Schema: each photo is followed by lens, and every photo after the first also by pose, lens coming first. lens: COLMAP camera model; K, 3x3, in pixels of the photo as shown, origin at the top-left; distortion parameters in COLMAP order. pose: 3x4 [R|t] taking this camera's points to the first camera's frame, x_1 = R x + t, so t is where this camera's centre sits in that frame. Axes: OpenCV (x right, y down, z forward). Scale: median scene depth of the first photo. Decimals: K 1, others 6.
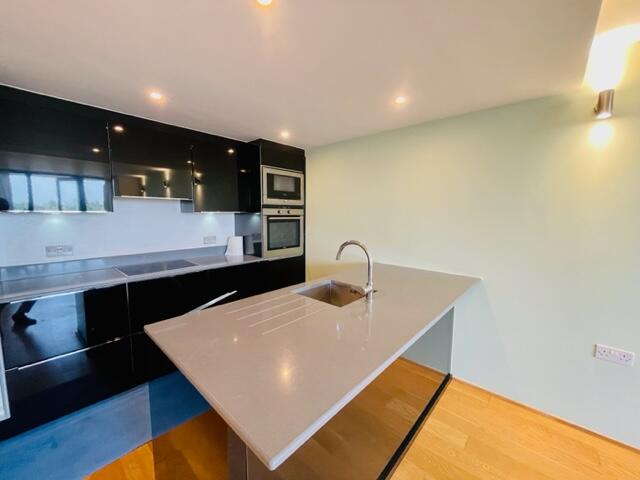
lens RADIAL K [[256.7, 0, 320.3], [0, 256.7, 238.7], [0, 0, 1]] dist [0.001924, -0.000484]
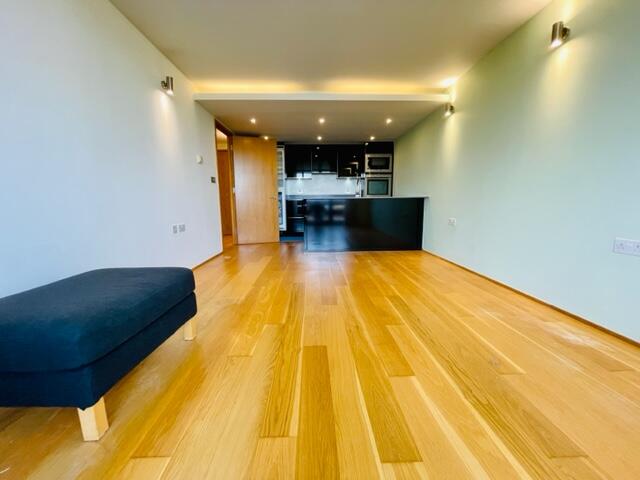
lens RADIAL K [[256.7, 0, 320.9], [0, 256.7, 240.5], [0, 0, 1]] dist [0.001924, -0.000484]
pose [[0.695796, 0.094718, -0.711967, 1.014903], [-0.055156, 0.995386, 0.078520, 0.261620], [0.716119, -0.015365, 0.697809, -0.711776]]
